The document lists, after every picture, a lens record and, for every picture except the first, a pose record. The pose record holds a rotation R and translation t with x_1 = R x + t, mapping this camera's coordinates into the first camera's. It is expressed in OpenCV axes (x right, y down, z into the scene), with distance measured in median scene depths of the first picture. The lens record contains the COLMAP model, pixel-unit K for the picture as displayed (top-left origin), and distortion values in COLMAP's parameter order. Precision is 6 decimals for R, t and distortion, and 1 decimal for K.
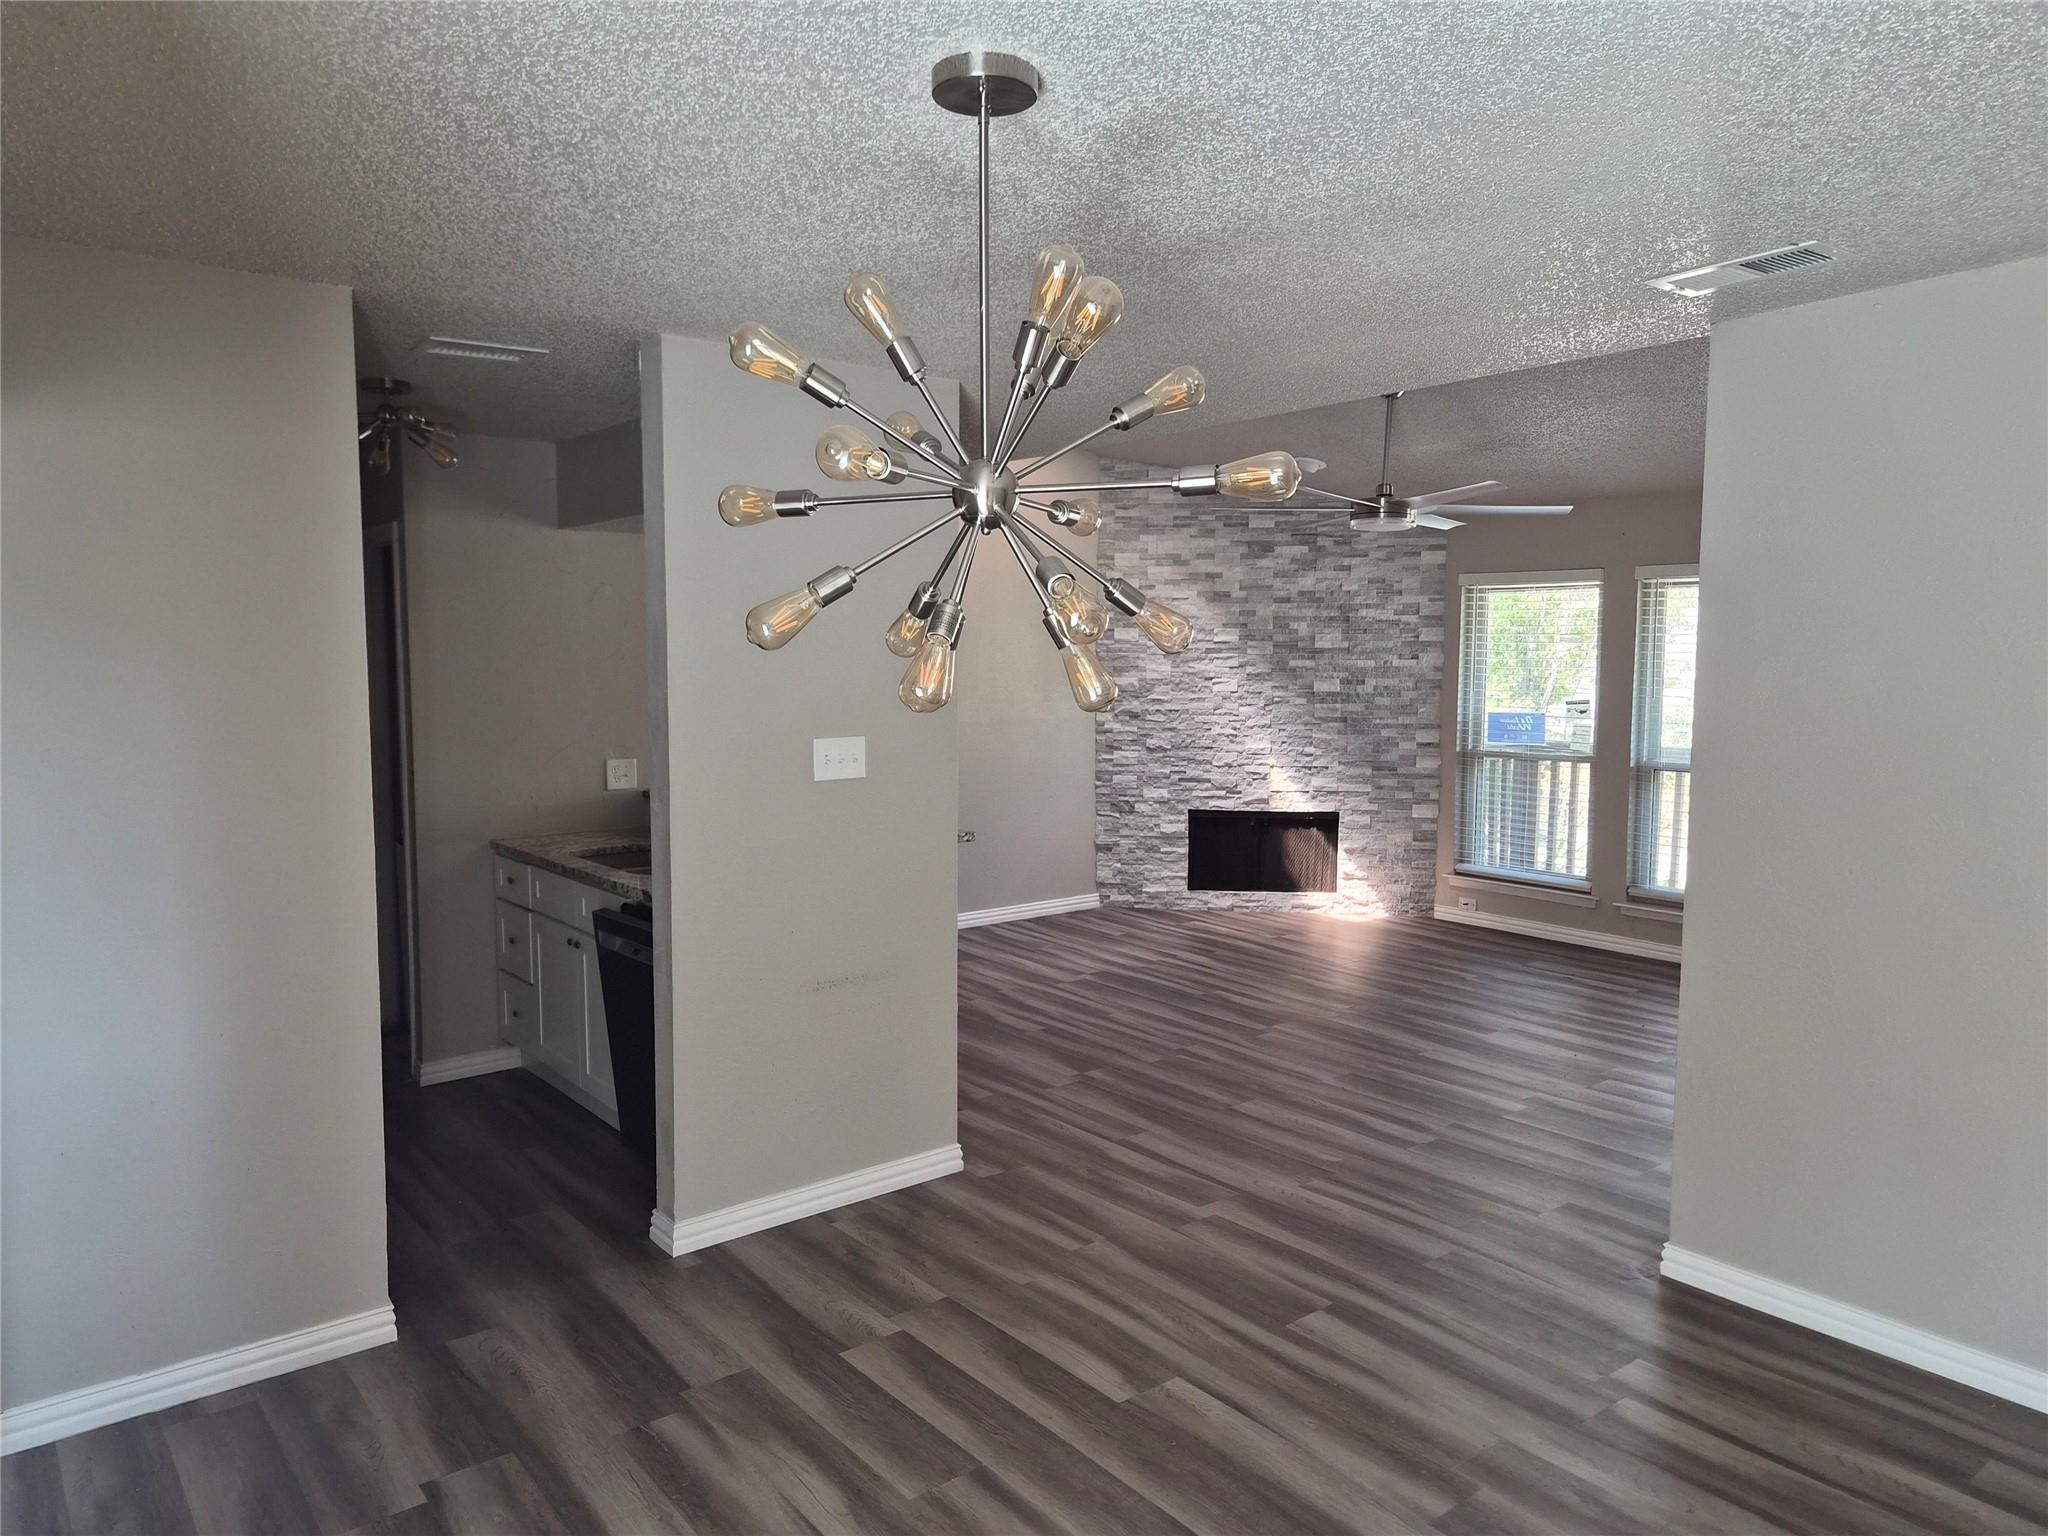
lens RADIAL K [[1378.8, 0, 1024.5], [0, 1378.8, 755.4], [0, 0, 1]] dist [0.061035, -0.036399]
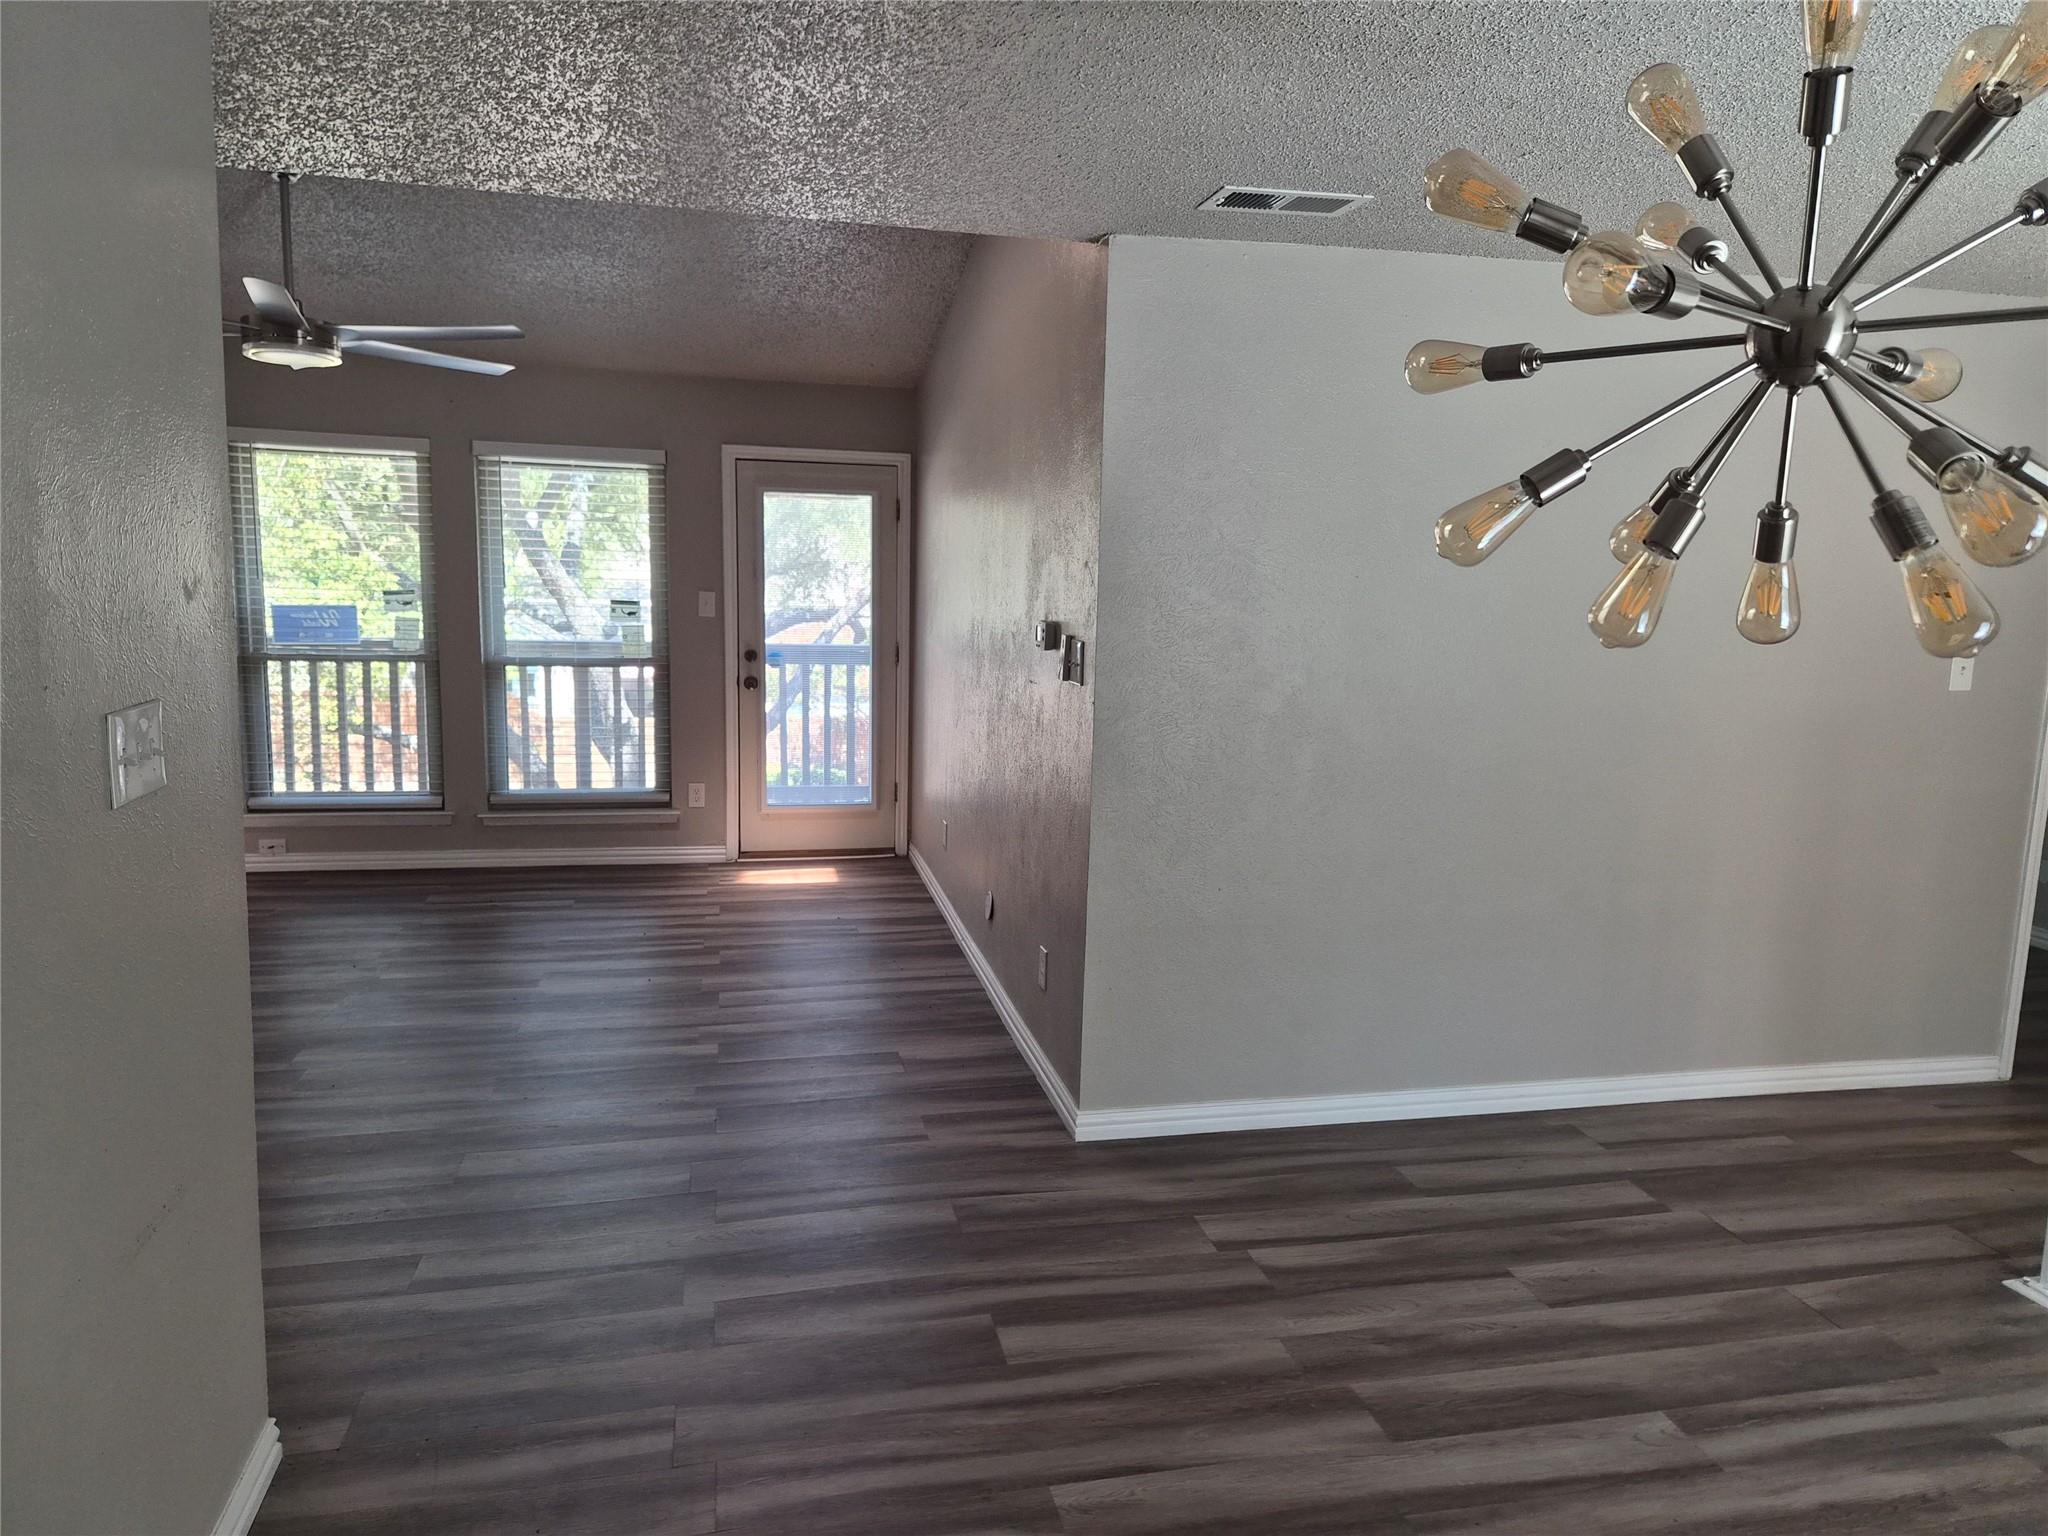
lens RADIAL K [[1378.8, 0, 1024.5], [0, 1378.8, 755.4], [0, 0, 1]] dist [0.061035, -0.036399]
pose [[0.431447, -0.121798, 0.893878, -0.439234], [0.041214, 0.992471, 0.115340, -0.042821], [-0.901196, -0.012923, 0.433219, 0.542643]]
